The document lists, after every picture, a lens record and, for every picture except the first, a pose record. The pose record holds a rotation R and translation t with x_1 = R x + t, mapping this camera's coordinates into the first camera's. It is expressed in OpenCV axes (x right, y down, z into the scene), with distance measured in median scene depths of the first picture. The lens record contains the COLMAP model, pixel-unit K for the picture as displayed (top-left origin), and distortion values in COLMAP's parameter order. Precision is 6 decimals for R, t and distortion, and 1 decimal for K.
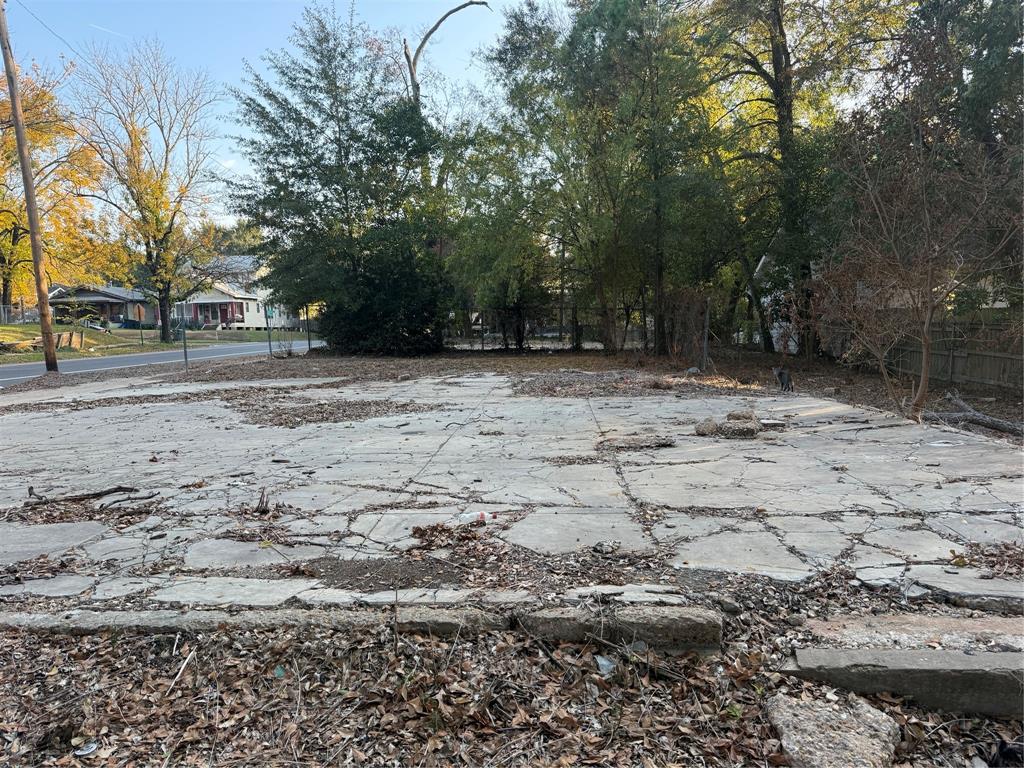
lens RADIAL K [[714.4, 0, 516.5], [0, 714.4, 368.5], [0, 0, 1]] dist [0.123396, -0.181687]
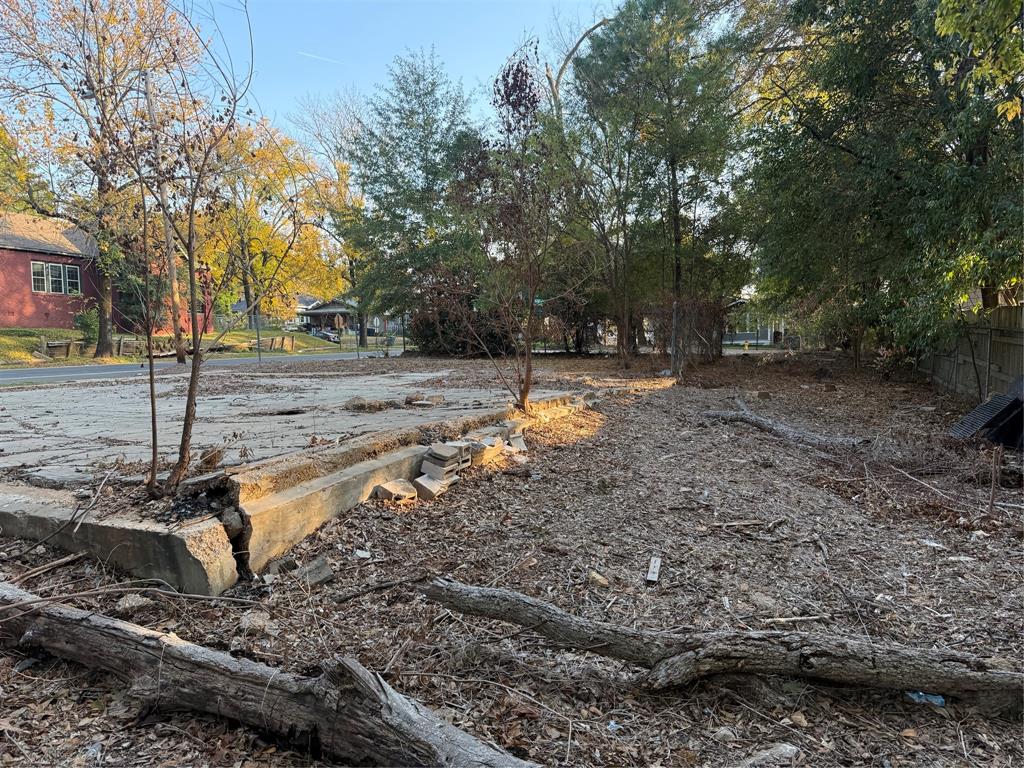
lens RADIAL K [[714.4, 0, 516.5], [0, 714.4, 368.5], [0, 0, 1]] dist [0.123396, -0.181687]
pose [[0.939322, 0.020482, -0.342424, 0.276244], [-0.024943, 0.999652, -0.008627, 0.007149], [0.342128, 0.016645, 0.939506, -0.012354]]
